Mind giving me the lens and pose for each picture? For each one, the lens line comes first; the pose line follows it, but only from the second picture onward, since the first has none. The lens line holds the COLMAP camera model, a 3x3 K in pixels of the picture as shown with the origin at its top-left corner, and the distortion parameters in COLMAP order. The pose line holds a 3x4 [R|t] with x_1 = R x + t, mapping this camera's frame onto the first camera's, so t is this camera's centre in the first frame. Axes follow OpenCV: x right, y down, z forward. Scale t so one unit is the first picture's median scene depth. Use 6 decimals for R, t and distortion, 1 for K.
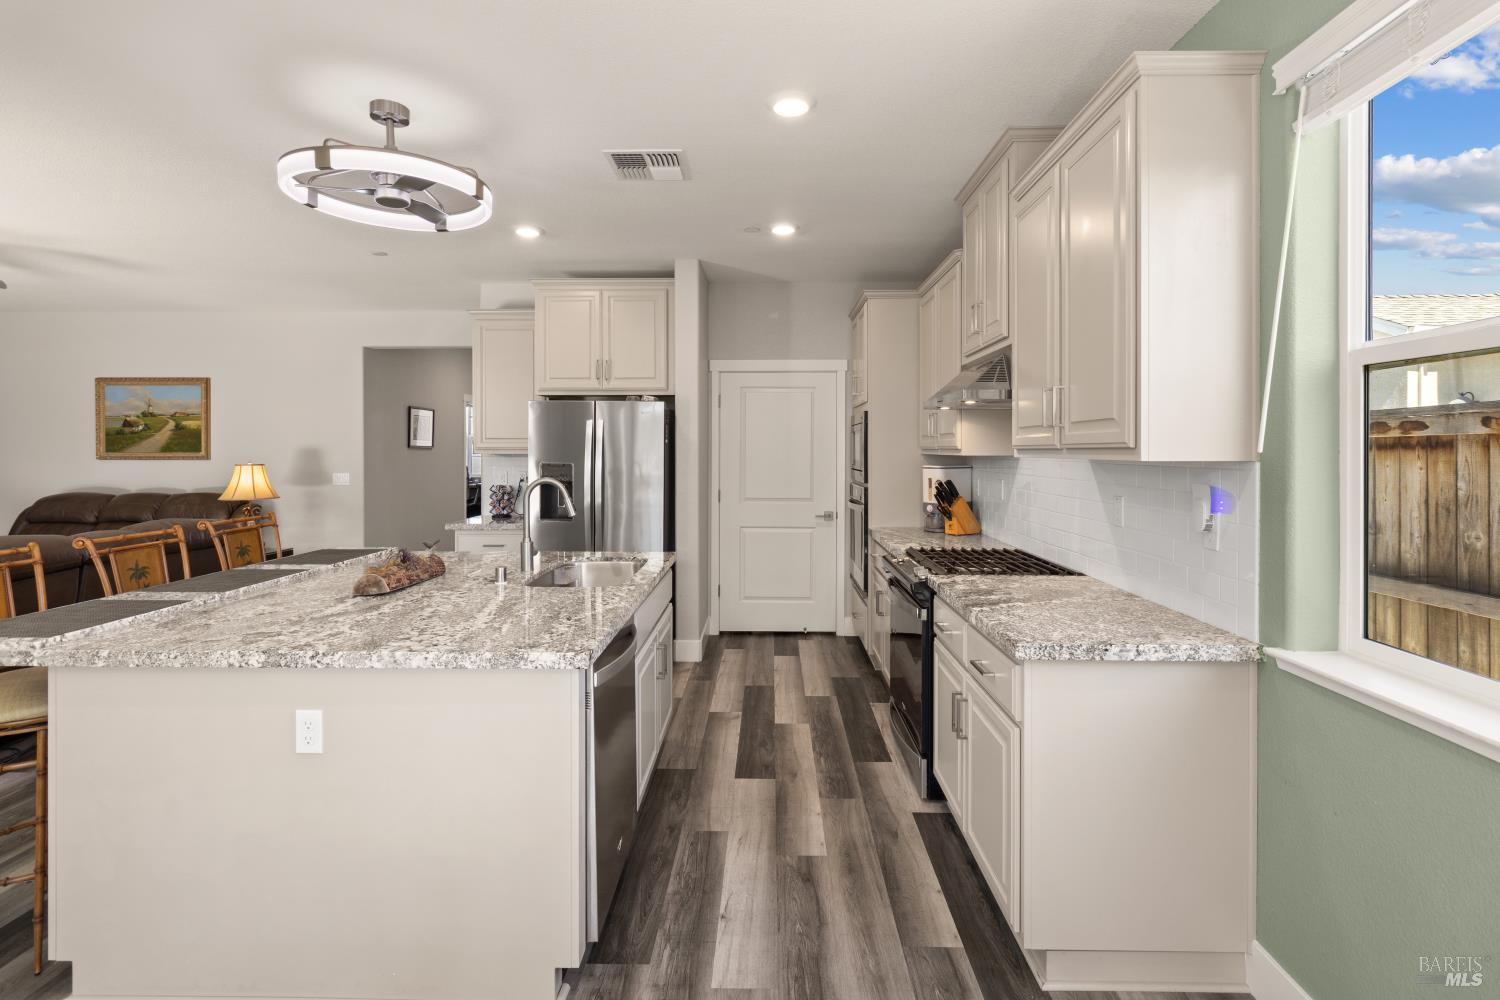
lens RADIAL K [[703.2, 0, 753.5], [0, 703.2, 452.1], [0, 0, 1]] dist [-0.000005, -0.000056]
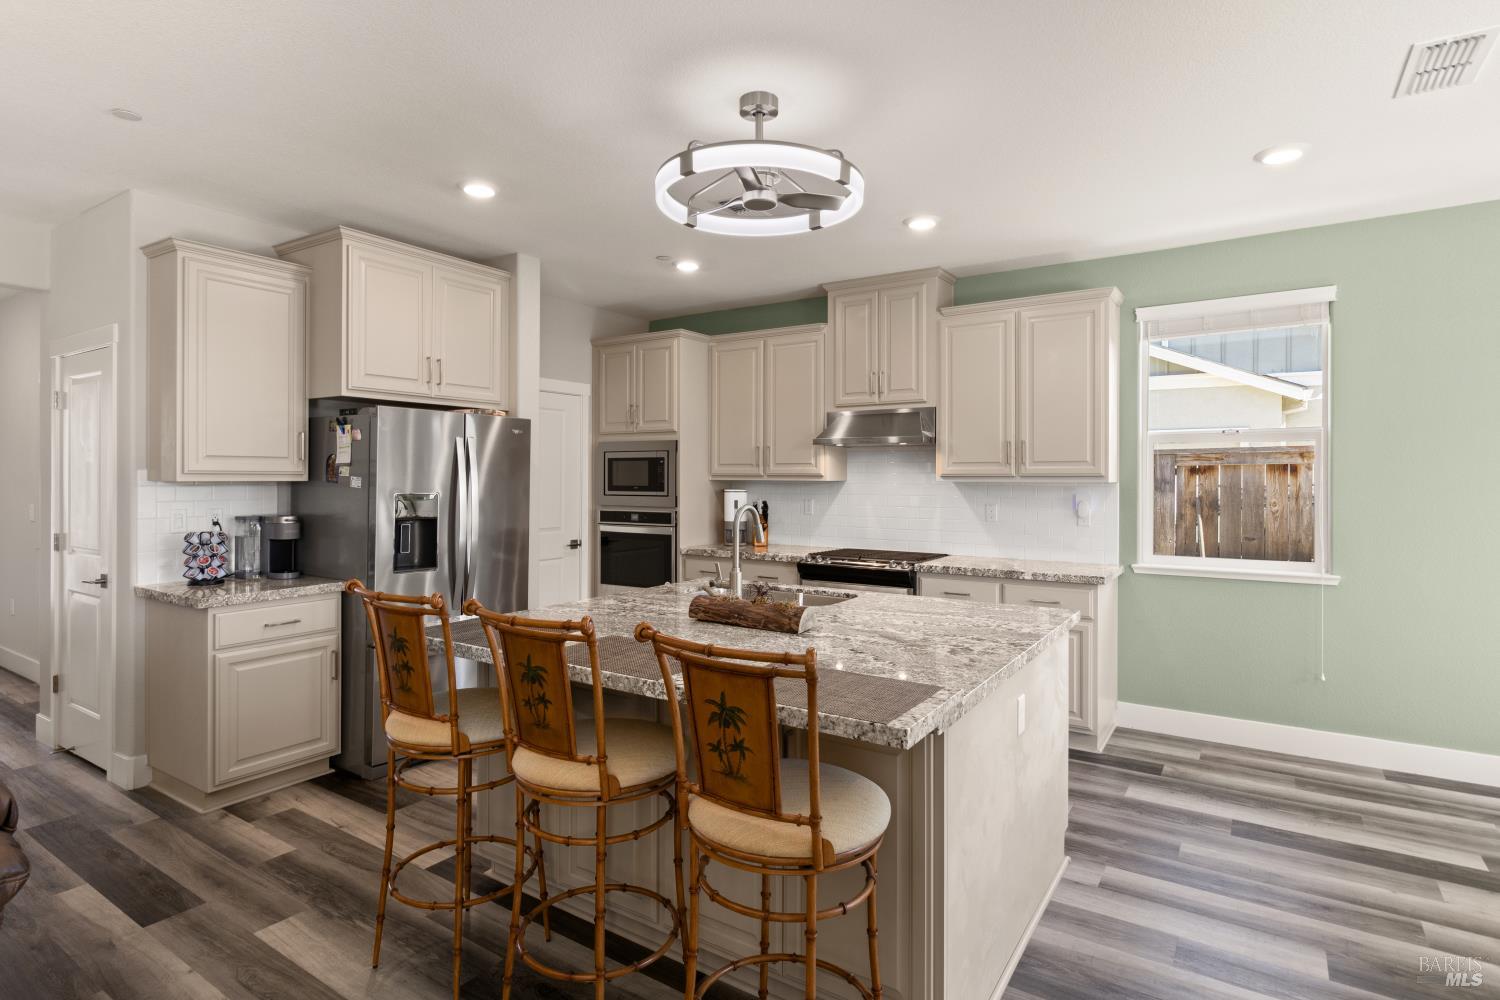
lens RADIAL K [[778.5, 0, 748.3], [0, 778.5, 479.5], [0, 0, 1]] dist [-0.001568, 0.000046]
pose [[0.534124, -0.002474, 0.845402, -0.666060], [0.000818, 0.999997, 0.002410, -0.000636], [-0.845405, -0.000596, 0.534125, 0.228035]]
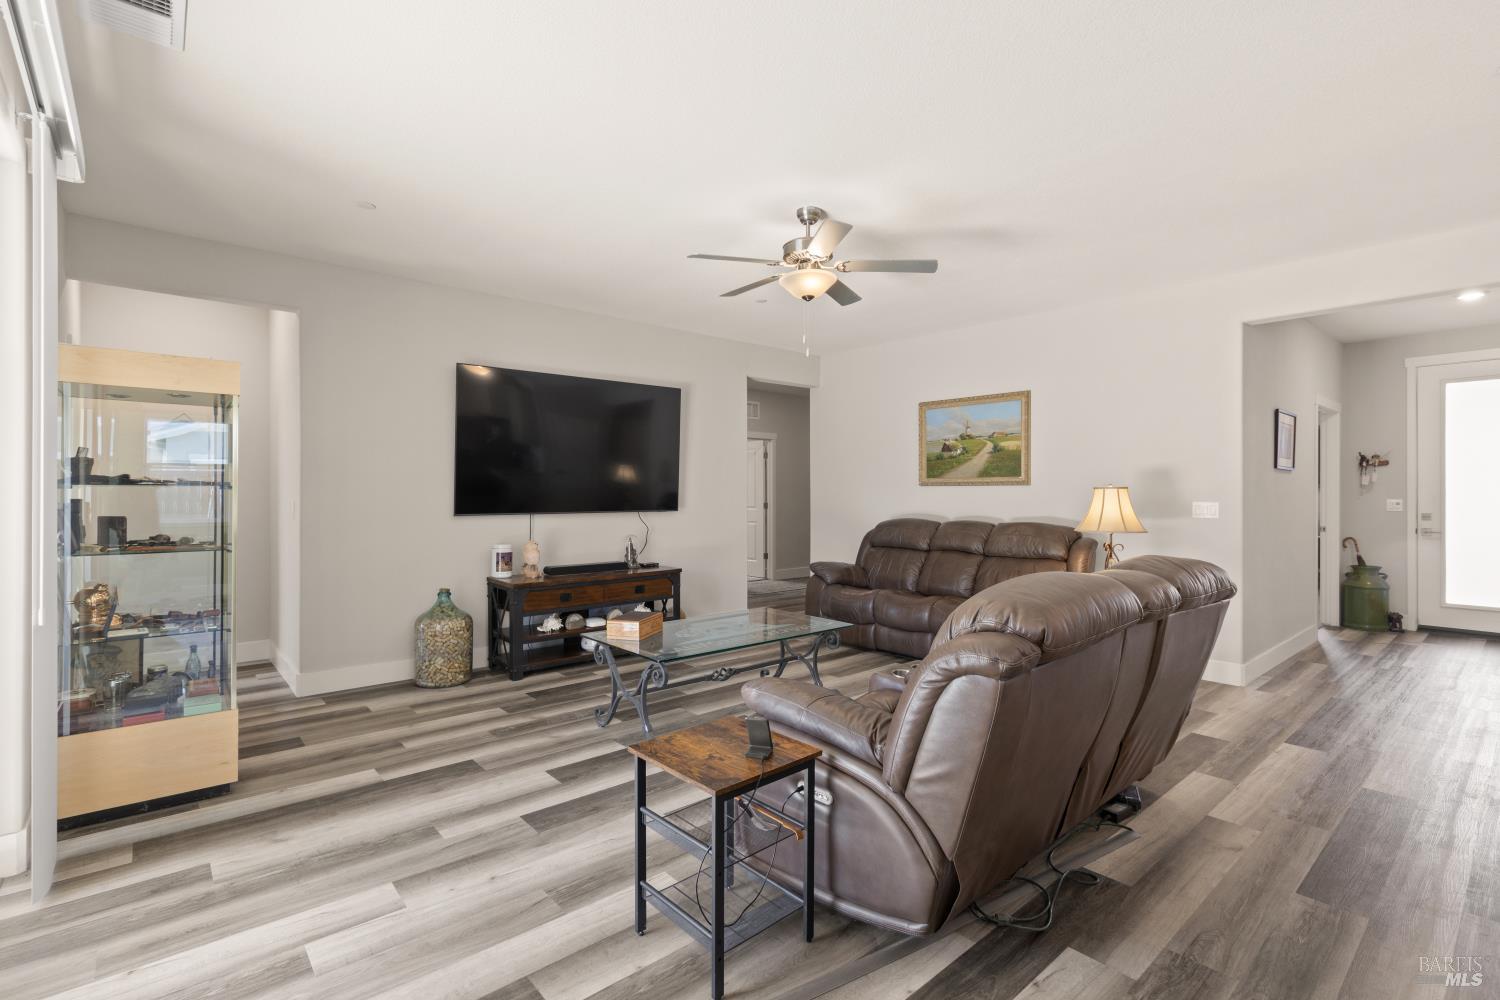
lens RADIAL K [[699.0, 0, 762.3], [0, 699.0, 492.1], [0, 0, 1]] dist [0.000591, 0.000212]
pose [[0.682476, 0.000065, -0.730908, -0.449901], [-0.003505, 0.999989, -0.003184, 0.028726], [0.730899, 0.004735, 0.682469, 0.208540]]
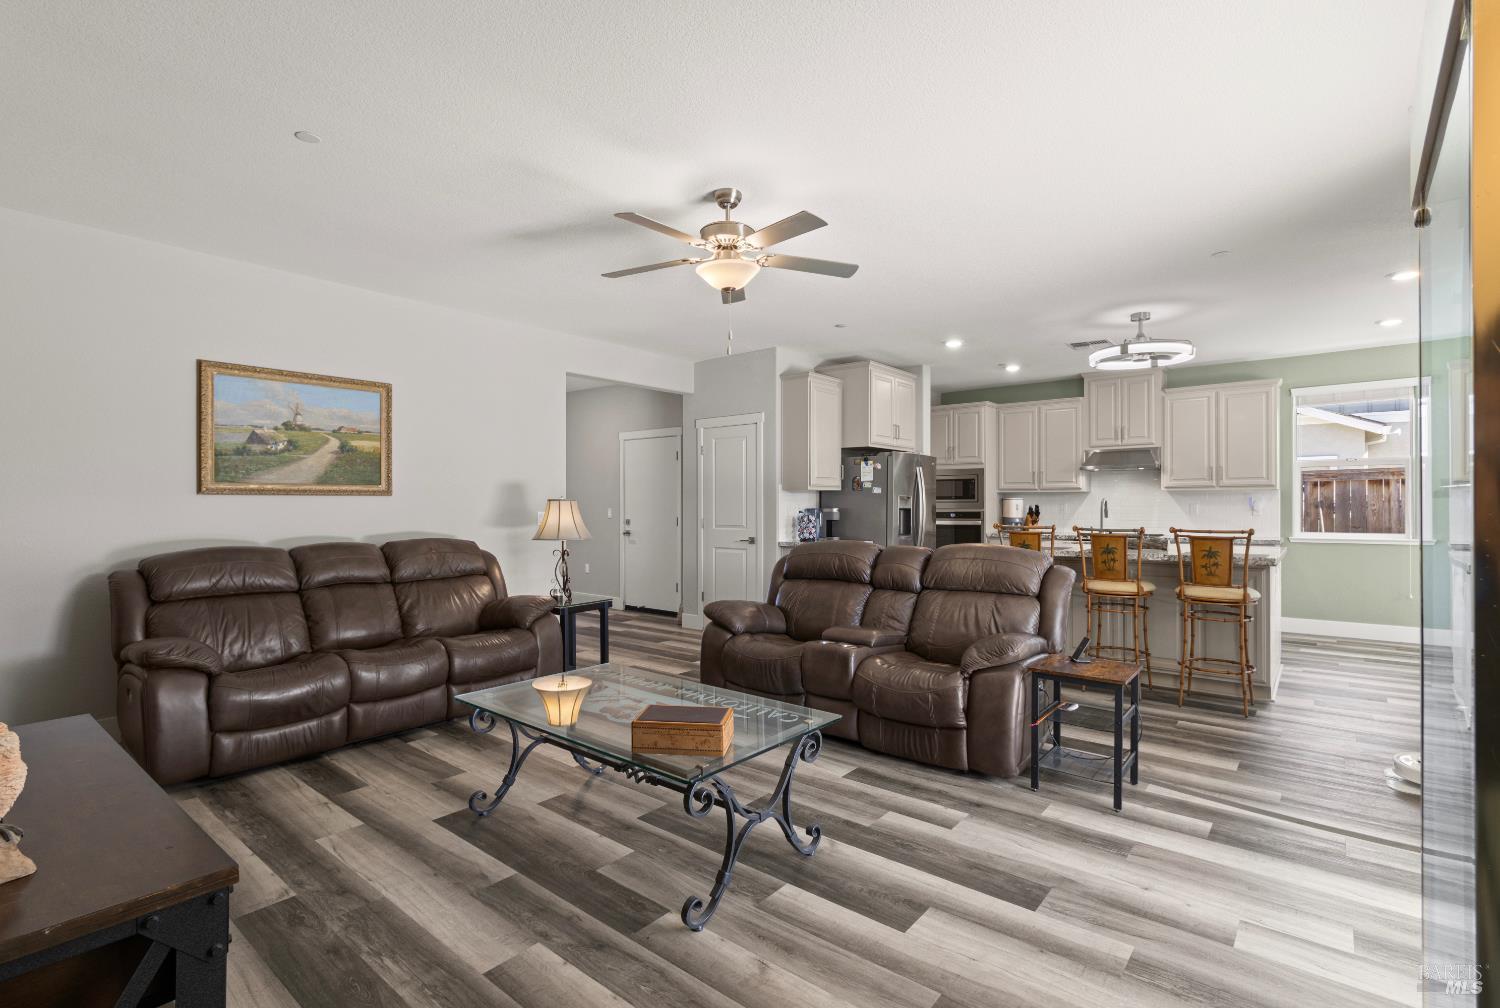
lens RADIAL K [[709.9, 0, 750.0], [0, 709.9, 504.0], [0, 0, 1]] dist [0.000431, -0.000390]
pose [[0.613265, -0.001666, 0.789875, -1.377078], [0.005311, 0.999984, -0.002014, 0.028161], [-0.789859, 0.005430, 0.613264, 0.305839]]
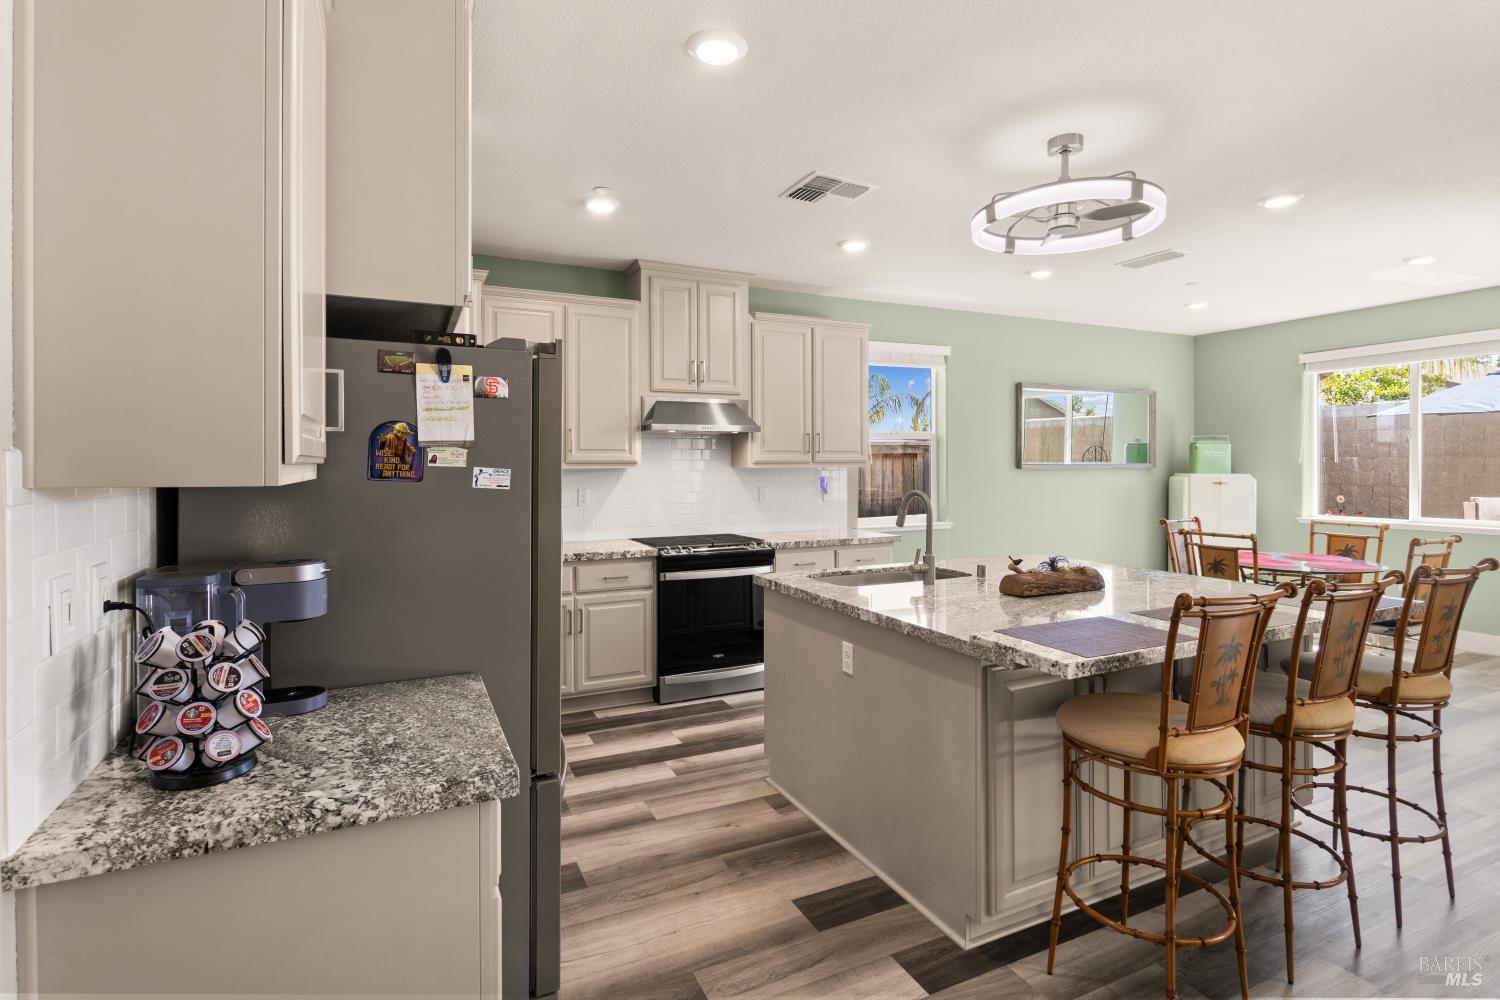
lens RADIAL K [[732.8, 0, 754.8], [0, 732.8, 468.5], [0, 0, 1]] dist [0.001199, 0.000109]
pose [[-0.462683, -0.007663, 0.886491, -0.621971], [0.003171, 0.999942, 0.010299, -0.004632], [-0.886518, 0.007576, -0.462632, 0.934095]]
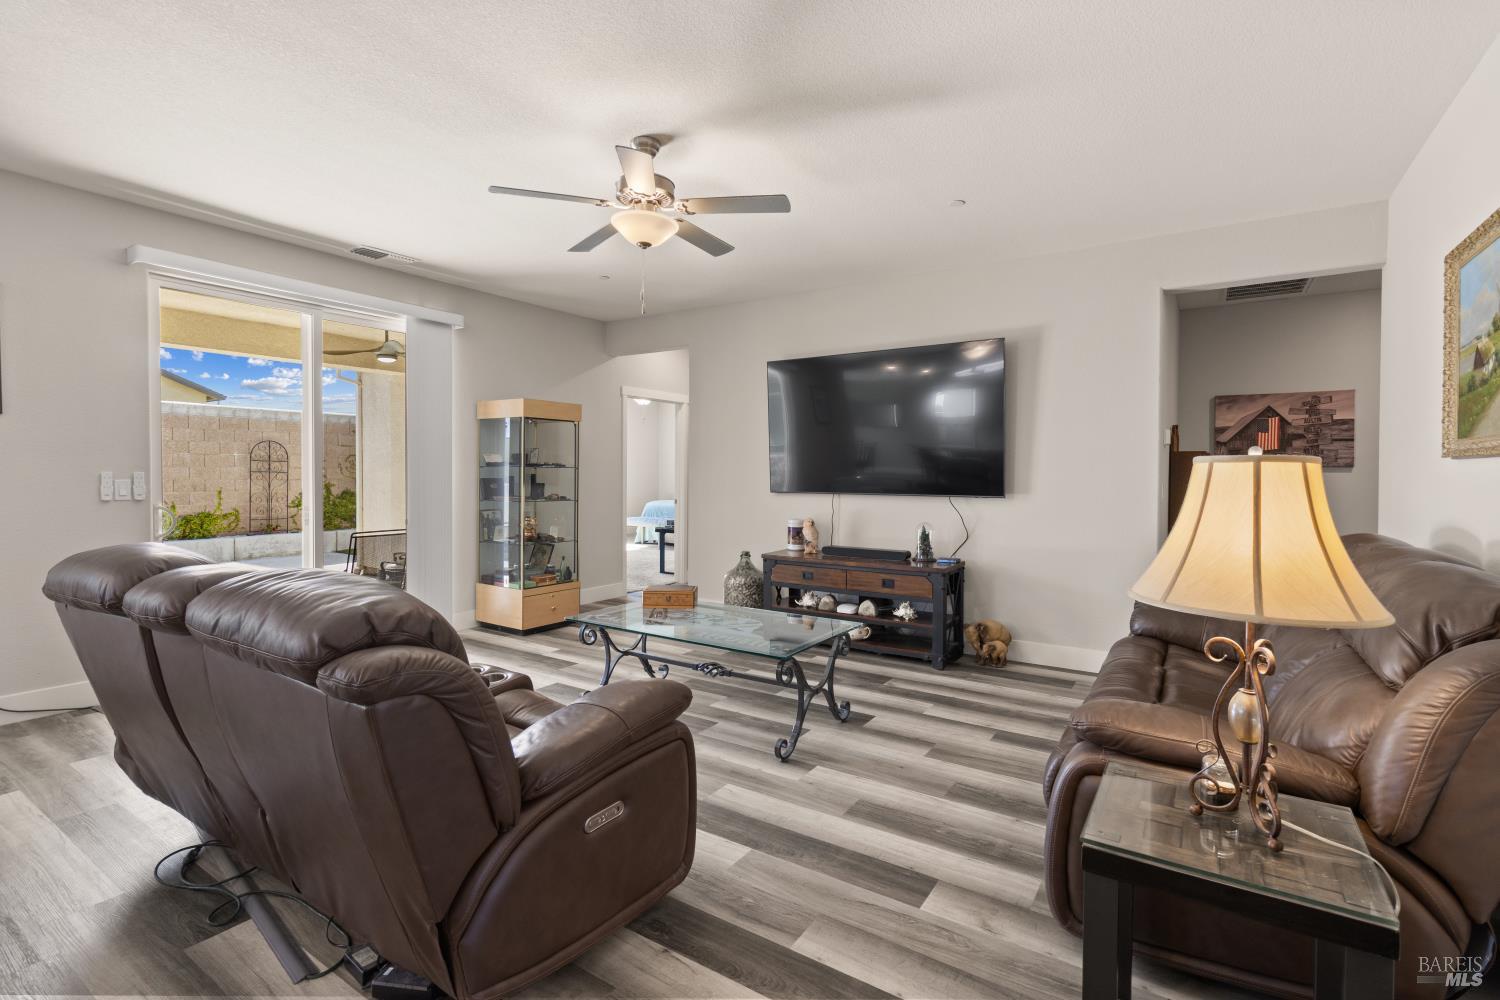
lens RADIAL K [[705.7, 0, 747.7], [0, 705.7, 478.0], [0, 0, 1]] dist [0.020380, 0.000042]
pose [[-0.542497, 0.001987, -0.840055, -0.460039], [-0.010864, 0.999897, 0.009381, 0.026305], [0.839987, 0.014215, -0.542420, 1.086438]]
